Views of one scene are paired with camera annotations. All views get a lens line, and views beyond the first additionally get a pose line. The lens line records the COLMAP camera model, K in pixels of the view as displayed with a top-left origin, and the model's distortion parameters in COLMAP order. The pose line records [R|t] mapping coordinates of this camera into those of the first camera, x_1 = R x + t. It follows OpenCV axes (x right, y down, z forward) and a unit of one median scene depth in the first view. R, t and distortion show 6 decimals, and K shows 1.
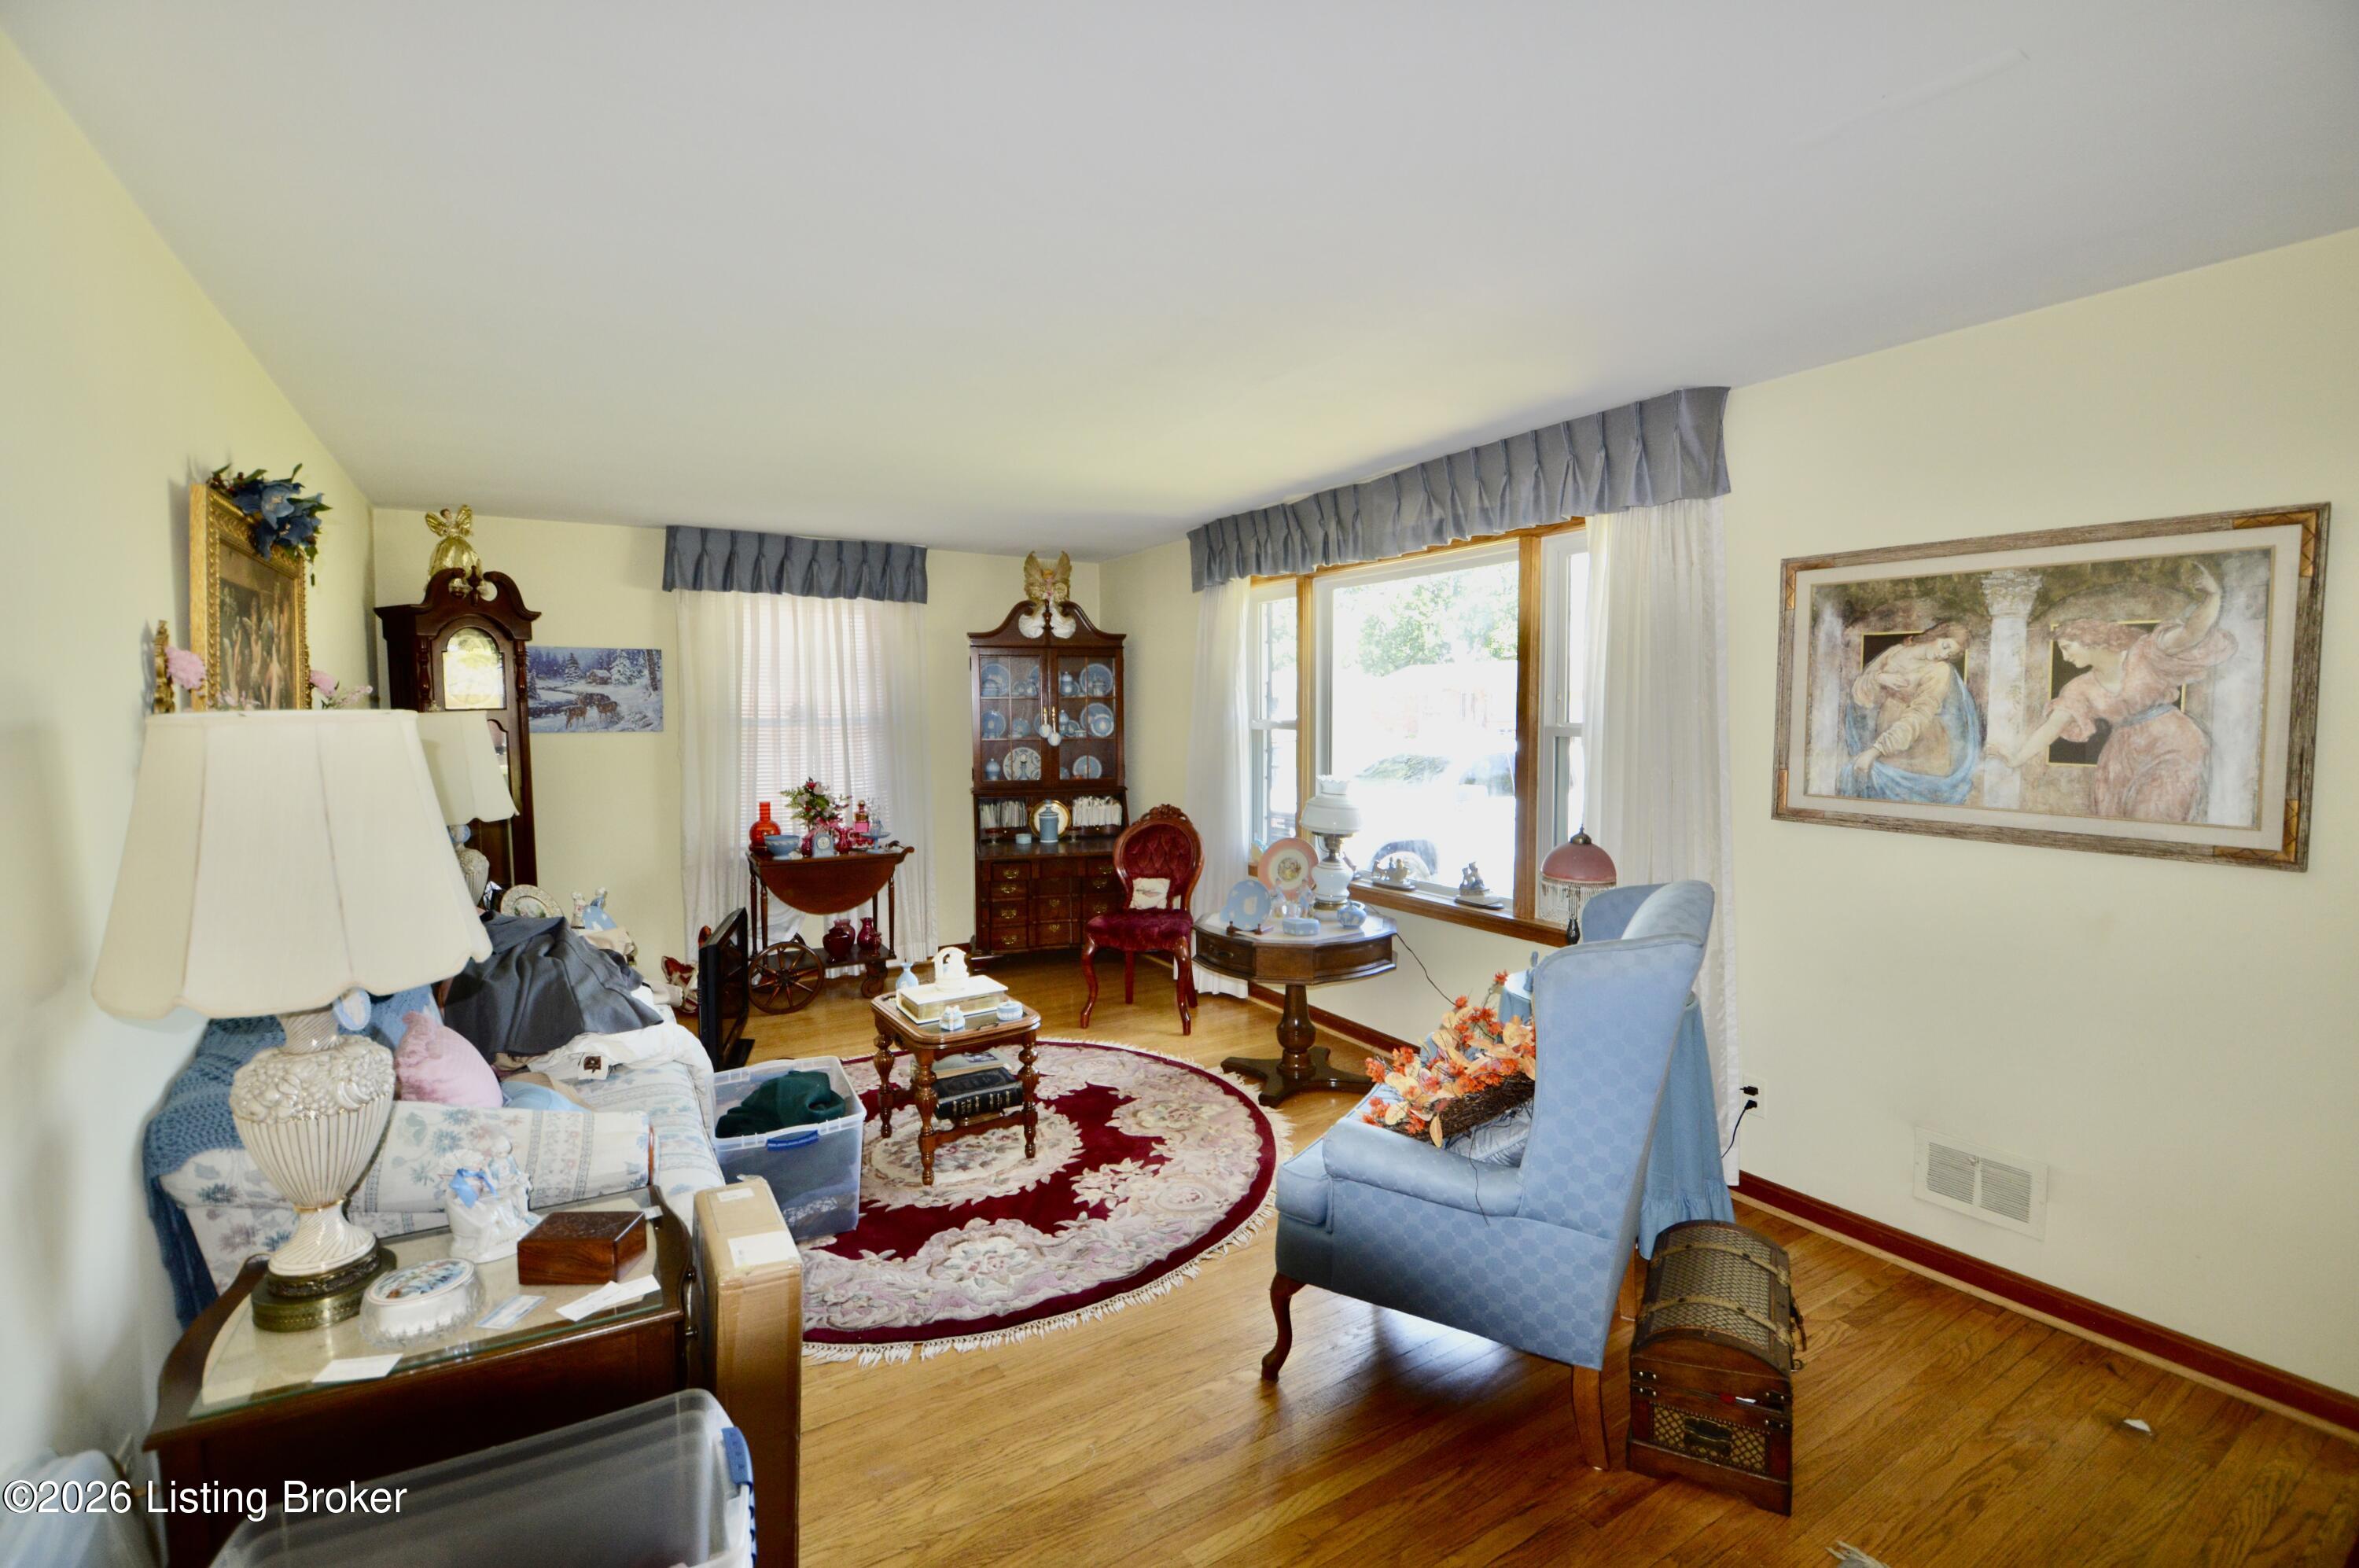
lens RADIAL K [[1070.2, 0, 1183.4], [0, 1070.2, 794.1], [0, 0, 1]] dist [0.002446, 0.000139]
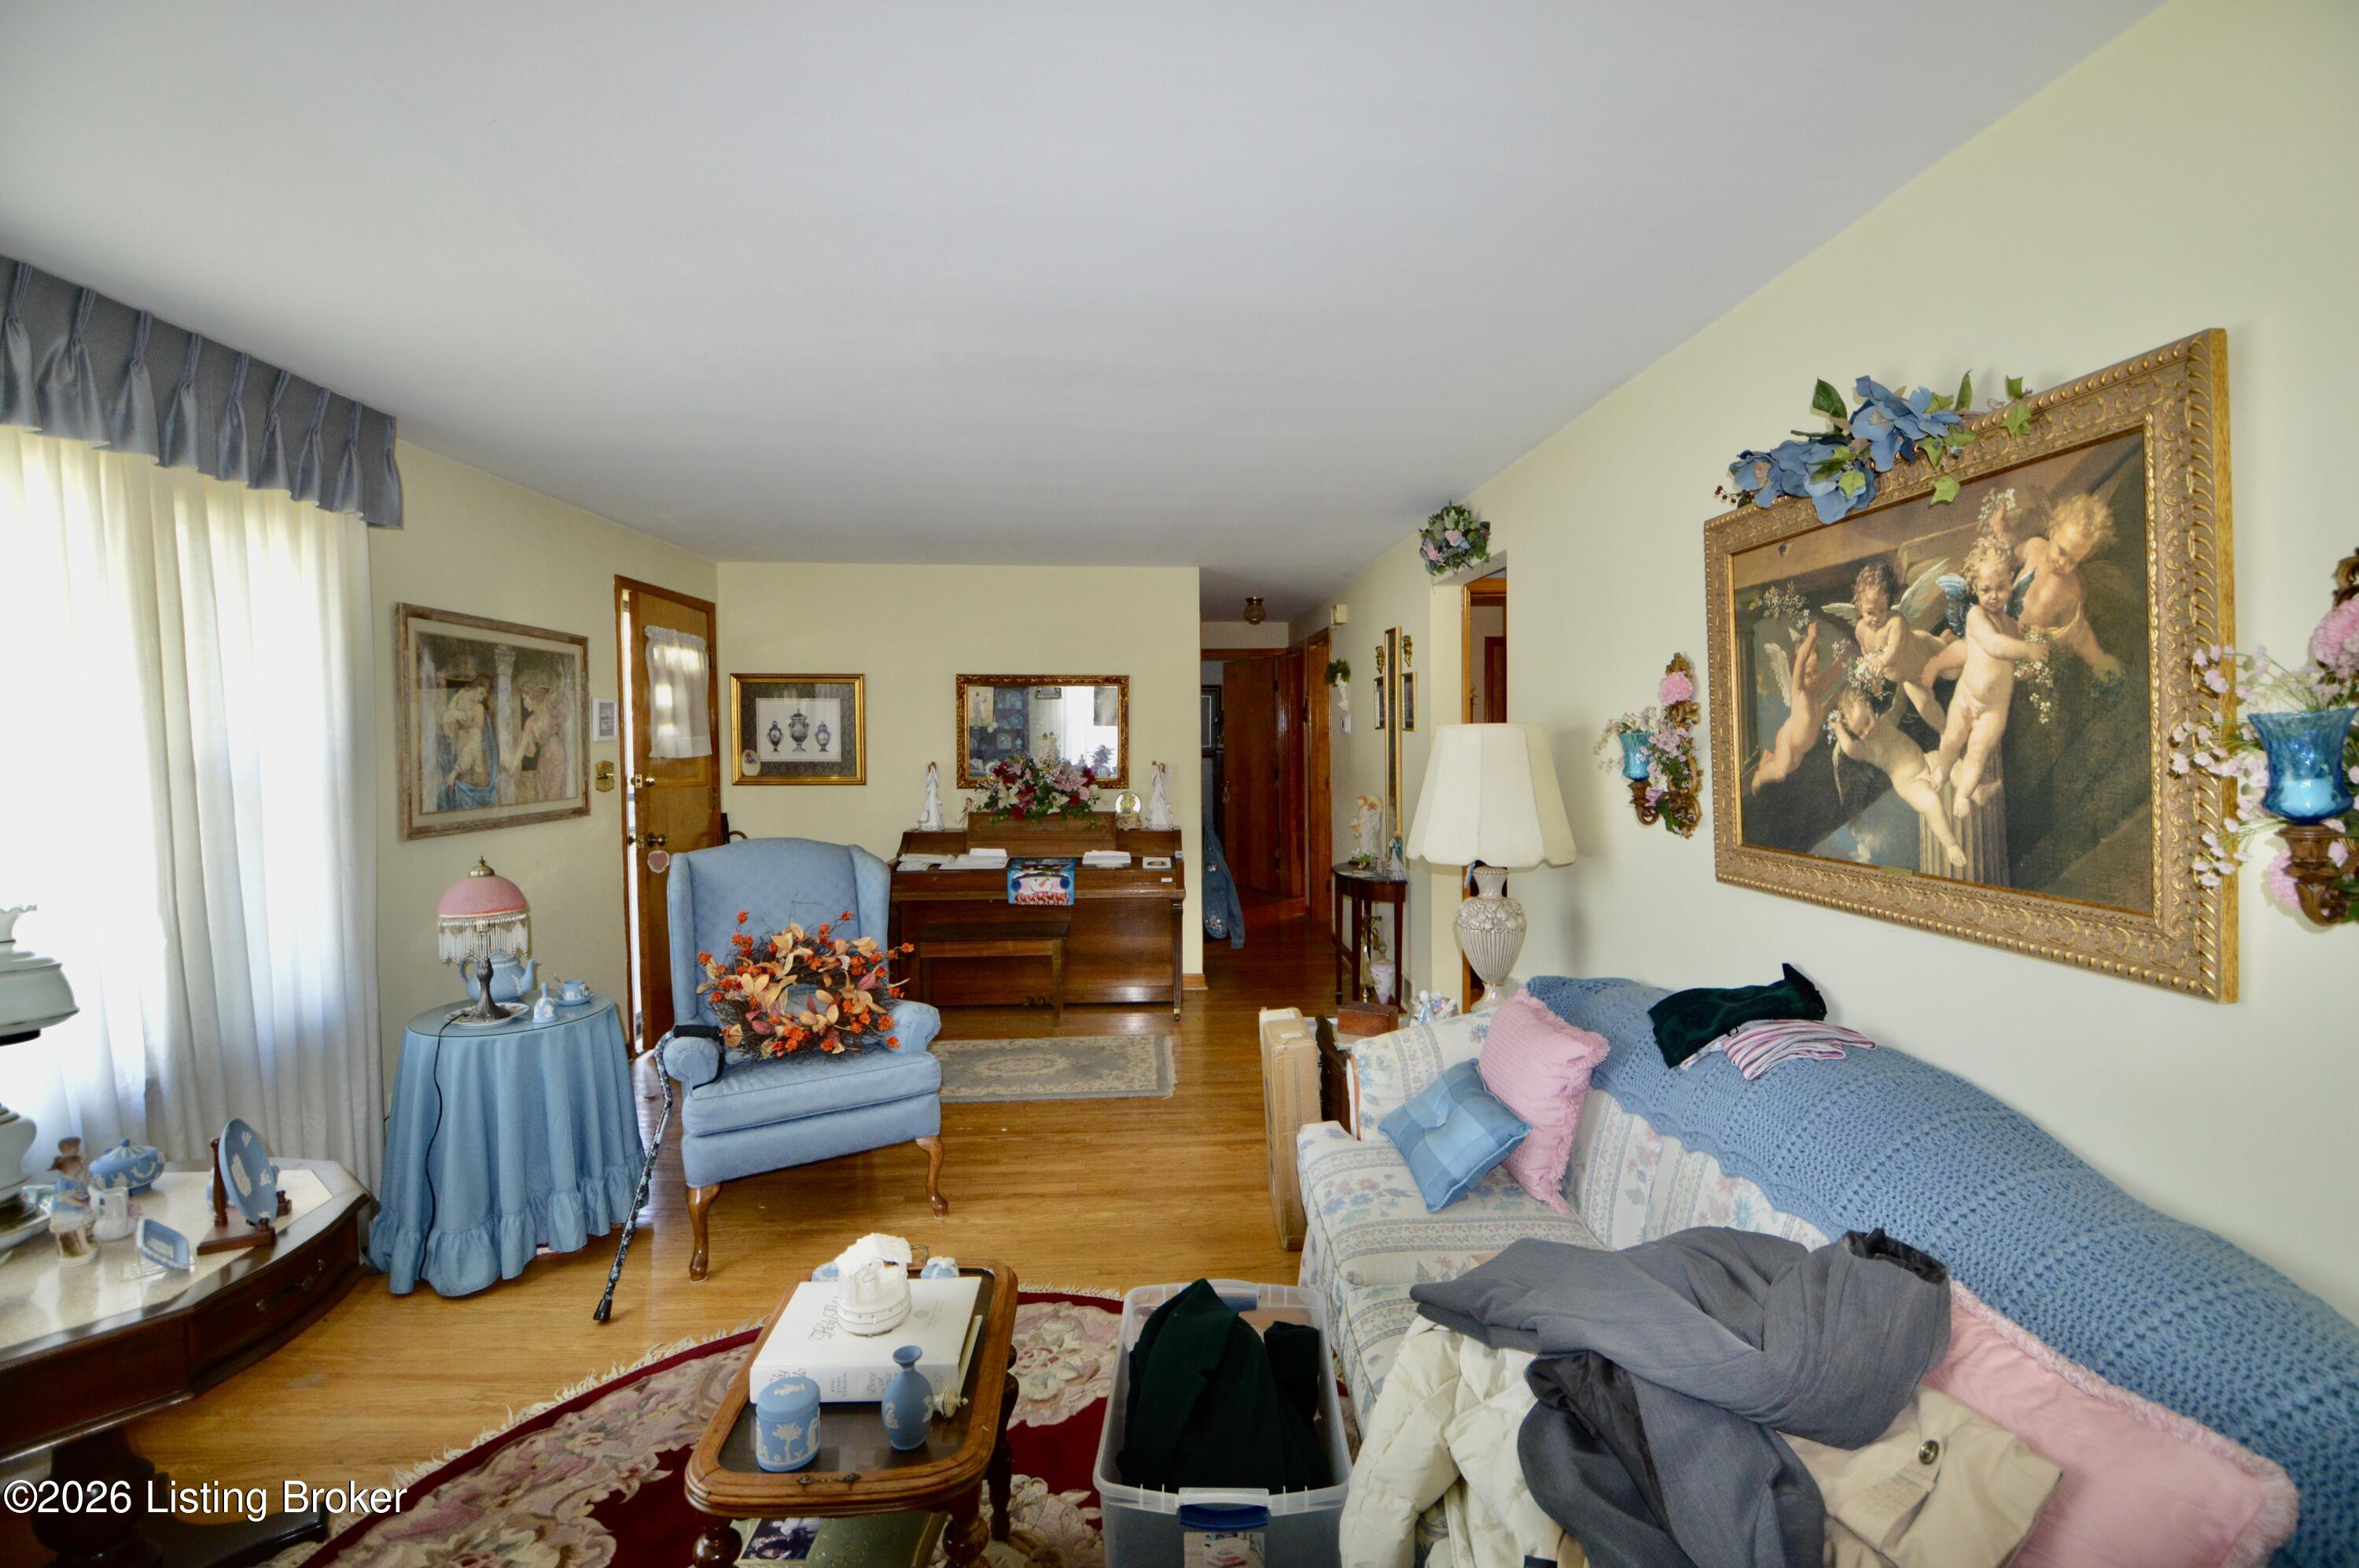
lens RADIAL K [[1070.2, 0, 1177.8], [0, 1070.2, 771.1], [0, 0, 1]] dist [0.002446, 0.000139]
pose [[-0.864346, -0.007768, 0.502838, -0.779968], [0.054959, 0.992433, 0.109801, -0.143127], [-0.499886, 0.122542, -0.857379, 1.789135]]
